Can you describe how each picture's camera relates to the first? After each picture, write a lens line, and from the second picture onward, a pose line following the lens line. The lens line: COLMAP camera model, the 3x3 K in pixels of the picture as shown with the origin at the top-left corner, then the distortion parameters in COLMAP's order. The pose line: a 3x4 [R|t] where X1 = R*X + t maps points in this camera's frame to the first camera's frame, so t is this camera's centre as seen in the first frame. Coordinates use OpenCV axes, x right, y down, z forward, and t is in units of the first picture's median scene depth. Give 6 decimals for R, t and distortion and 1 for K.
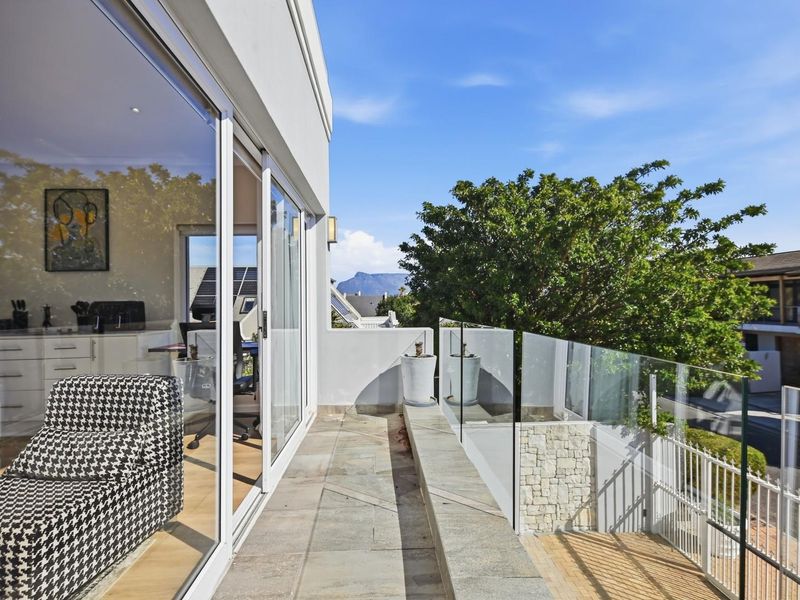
lens RADIAL K [[389.1, 0, 401.1], [0, 389.1, 302.2], [0, 0, 1]] dist [0.004914, 0.000870]
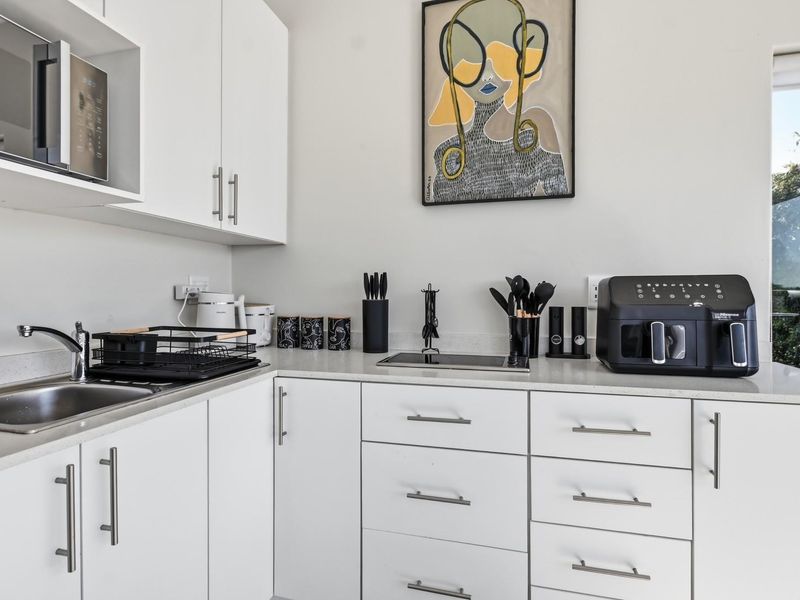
lens RADIAL K [[436.4, 0, 399.6], [0, 436.4, 298.3], [0, 0, 1]] dist [0.005455, 0.004605]
pose [[0.947215, 0.014388, -0.320277, -0.777554], [-0.009051, 0.999794, 0.018145, 0.011002], [0.320472, -0.014289, 0.947150, 0.549410]]
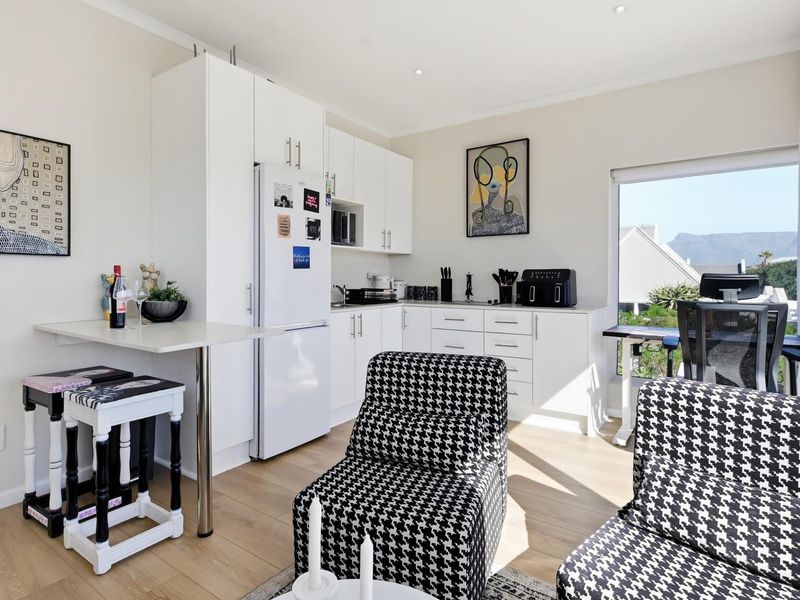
lens RADIAL K [[436.4, 0, 412.2], [0, 436.4, 273.0], [0, 0, 1]] dist [0.005455, 0.004605]
pose [[0.799337, 0.007118, -0.600841, -0.380038], [-0.005852, 0.999975, 0.004061, 0.003539], [0.600855, 0.000270, 0.799358, 0.080086]]
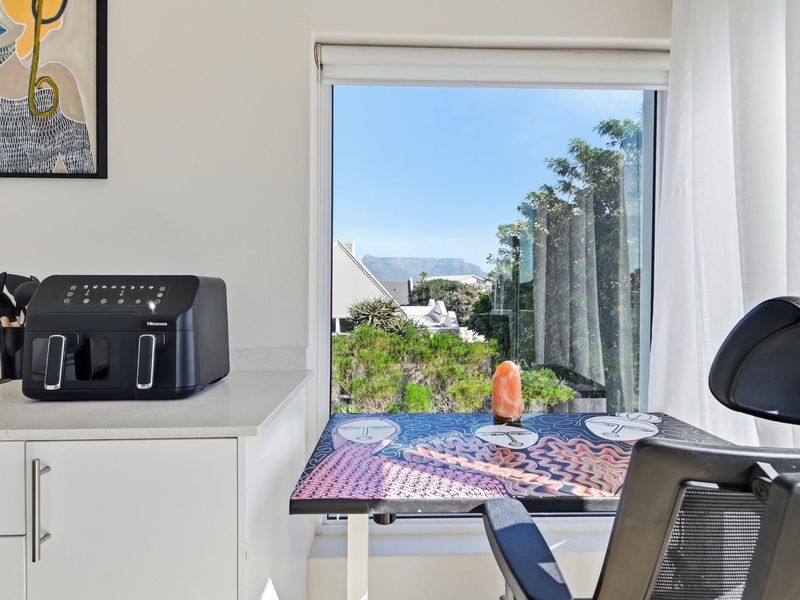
lens RADIAL K [[436.4, 0, 394.3], [0, 436.4, 288.2], [0, 0, 1]] dist [0.005455, 0.004605]
pose [[0.999189, 0.016428, -0.036767, -0.509470], [-0.016441, 0.999865, -0.000043, 0.003009], [0.036762, 0.000647, 0.999324, 0.666281]]
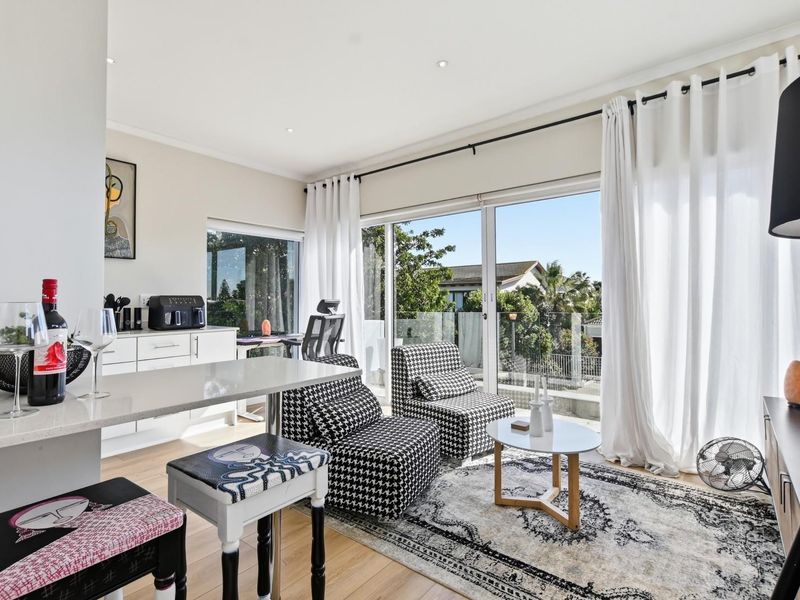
lens RADIAL K [[404.0, 0, 407.8], [0, 404.0, 294.4], [0, 0, 1]] dist [-0.002474, -0.002420]
pose [[0.667970, 0.024296, 0.743791, -1.011424], [-0.009239, 0.999661, -0.024356, 0.012031], [-0.744131, 0.009397, 0.667968, -0.033608]]
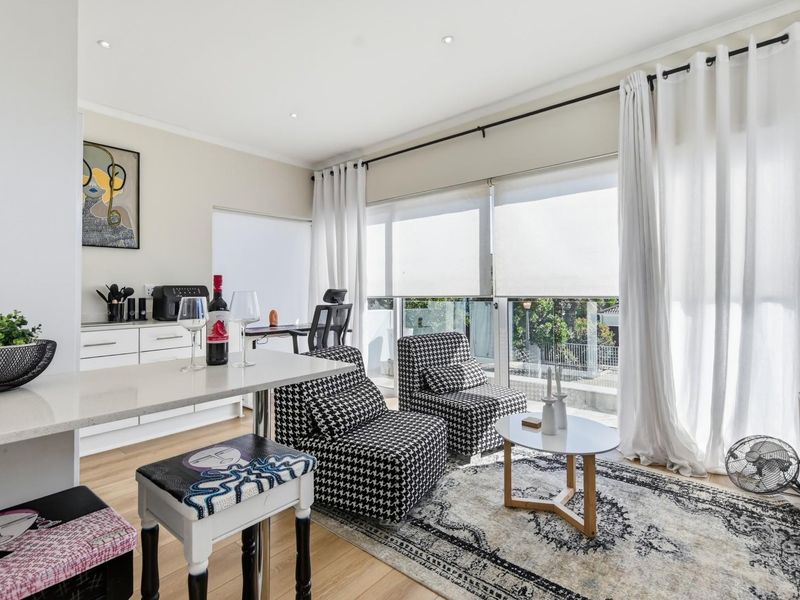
lens RADIAL K [[404.0, 0, 407.6], [0, 404.0, 286.0], [0, 0, 1]] dist [-0.002474, -0.002420]
pose [[0.692522, 0.016212, 0.721214, -0.981141], [-0.004829, 0.999829, -0.017838, 0.011766], [-0.721381, 0.008871, 0.692482, -0.023099]]
